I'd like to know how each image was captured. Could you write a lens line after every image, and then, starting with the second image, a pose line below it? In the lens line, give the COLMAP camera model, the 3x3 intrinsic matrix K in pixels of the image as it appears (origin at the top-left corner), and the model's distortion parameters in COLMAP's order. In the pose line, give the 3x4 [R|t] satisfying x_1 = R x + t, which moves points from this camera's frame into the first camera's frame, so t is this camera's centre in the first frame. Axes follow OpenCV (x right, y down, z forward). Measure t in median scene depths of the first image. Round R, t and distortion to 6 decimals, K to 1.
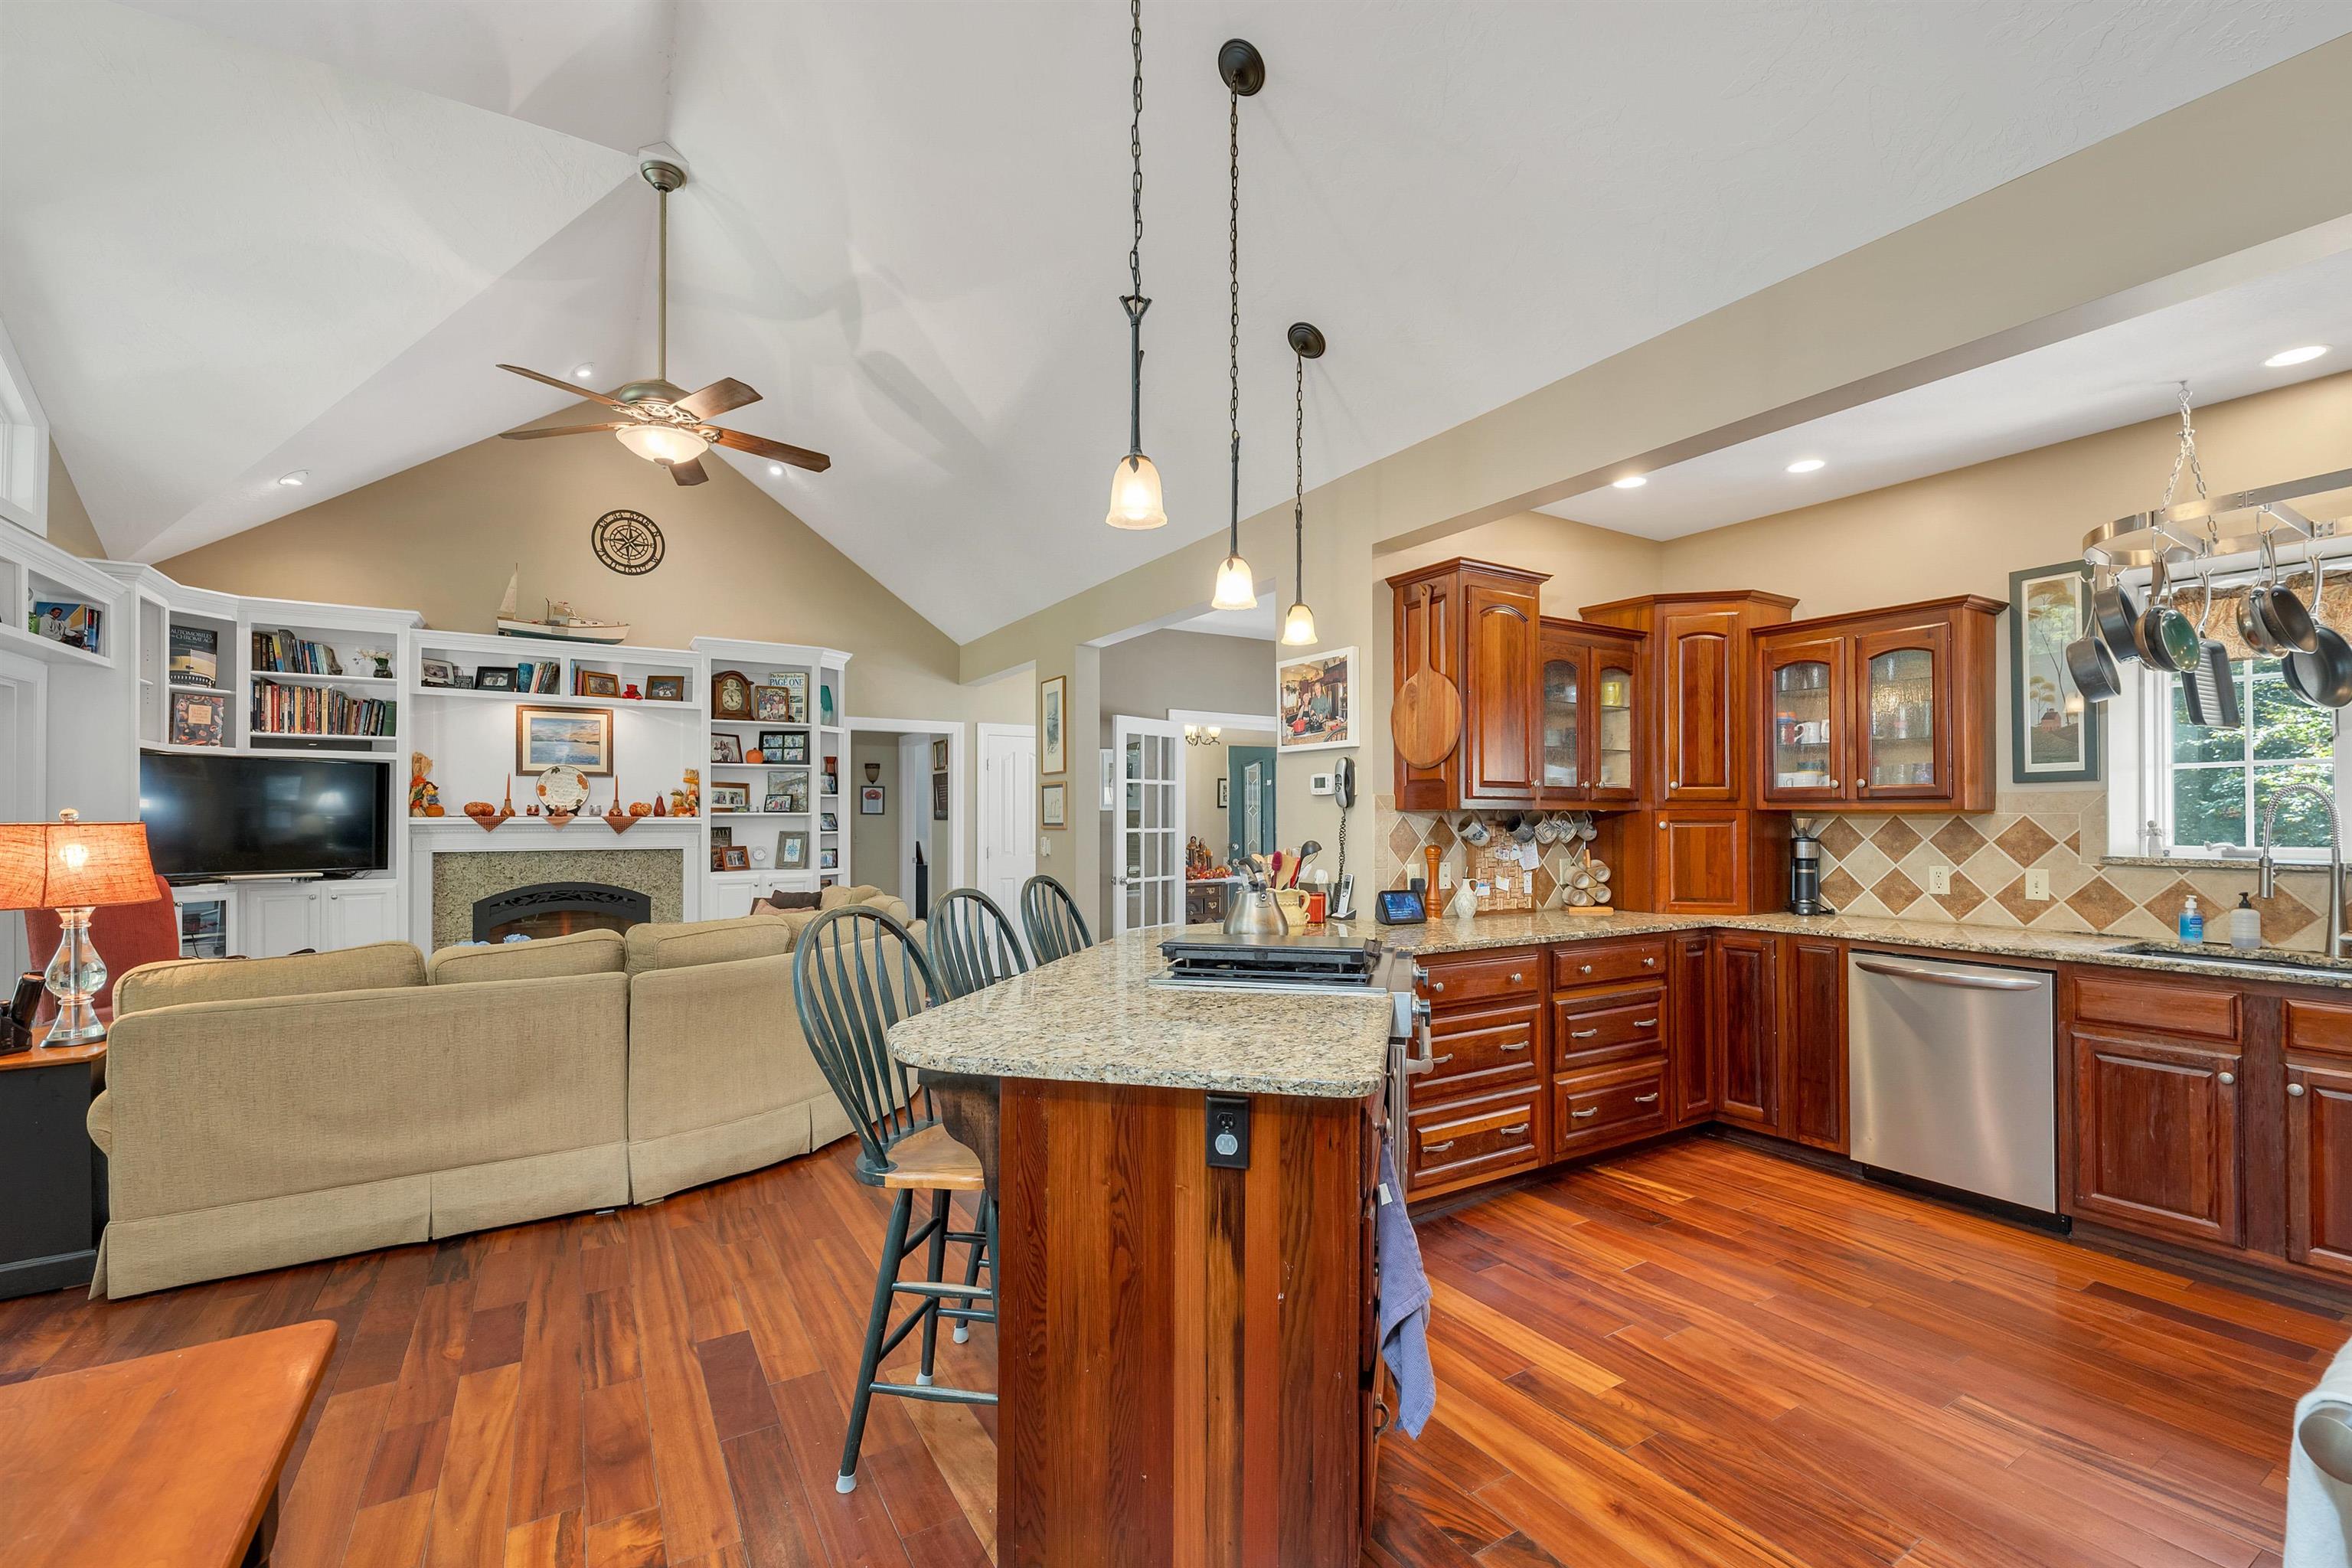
lens RADIAL K [[985.3, 0, 1176.7], [0, 985.3, 803.6], [0, 0, 1]] dist [0.006702, 0.000334]
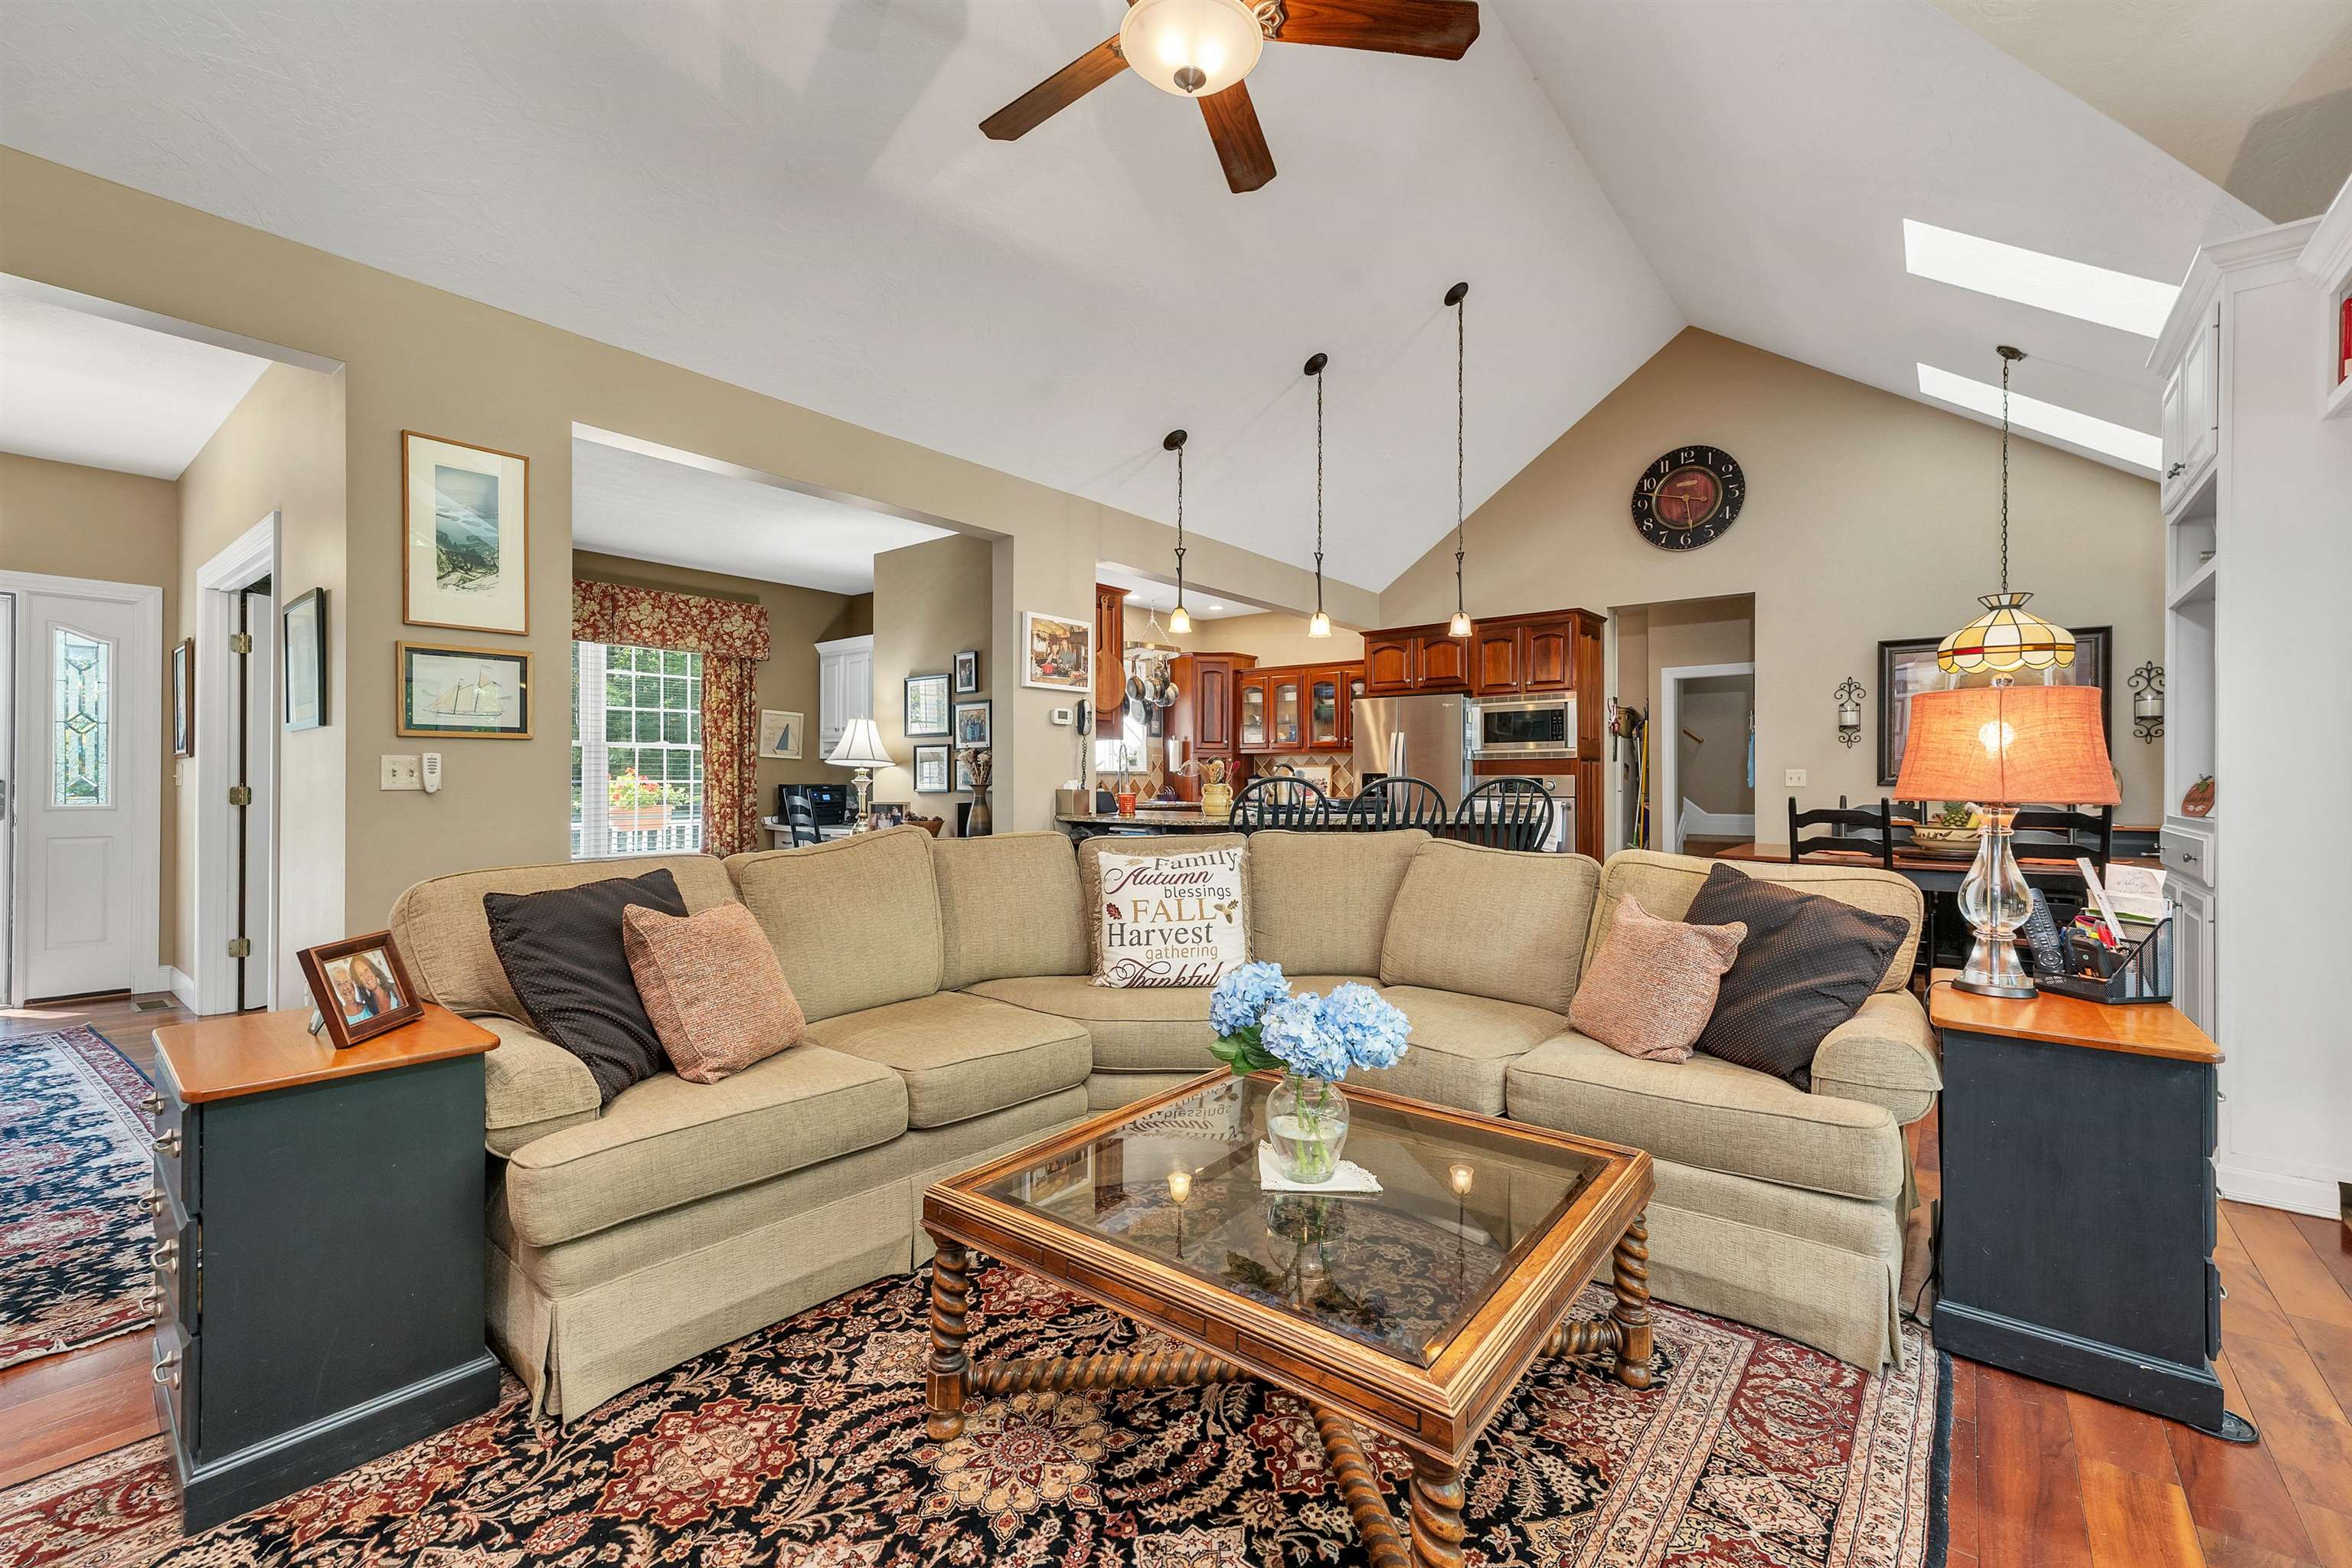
lens RADIAL K [[989.6, 0, 1174.0], [0, 989.6, 791.6], [0, 0, 1]] dist [-0.020285, 0.000053]
pose [[-0.341771, -0.011395, 0.939714, -1.288187], [-0.012638, 0.999892, 0.007528, 0.077595], [-0.939698, -0.009303, -0.341879, 1.458778]]
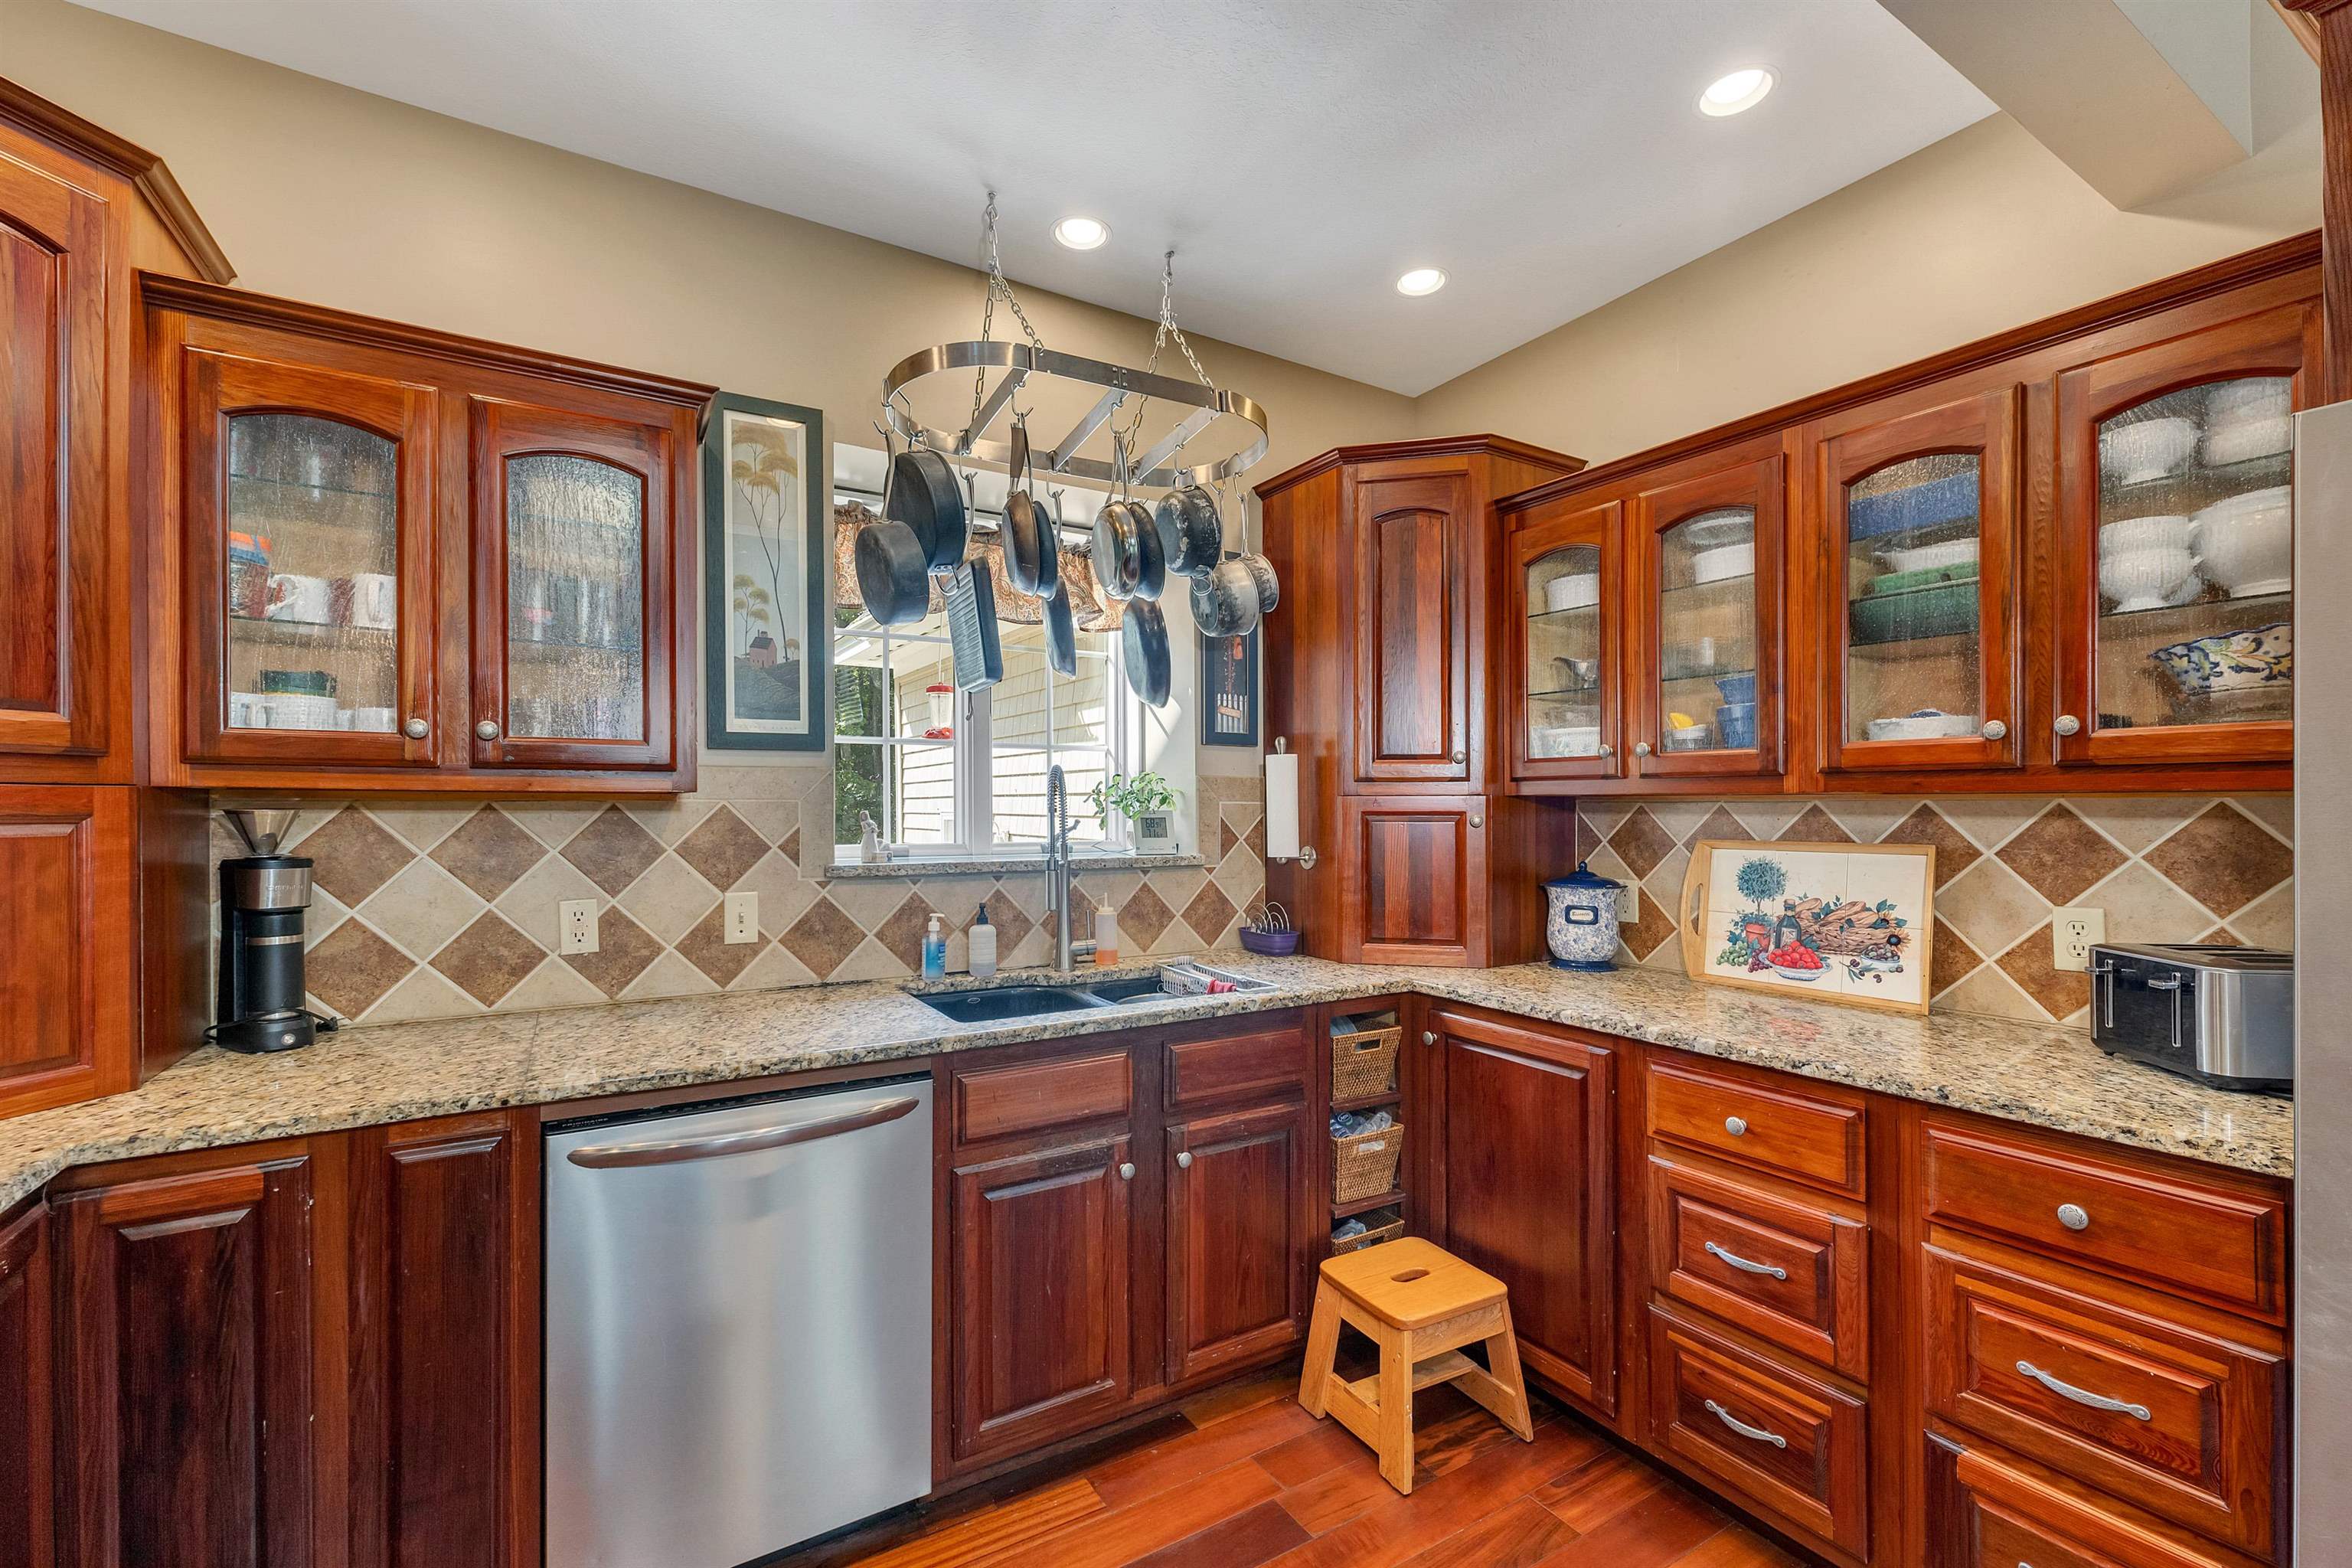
lens RADIAL K [[985.3, 0, 1176.7], [0, 985.3, 803.6], [0, 0, 1]] dist [0.006702, 0.000334]
pose [[-0.003830, 0.006460, 0.999972, 0.255816], [-0.010228, 0.999927, -0.006499, 0.012600], [-0.999940, -0.010252, -0.003764, 0.714866]]
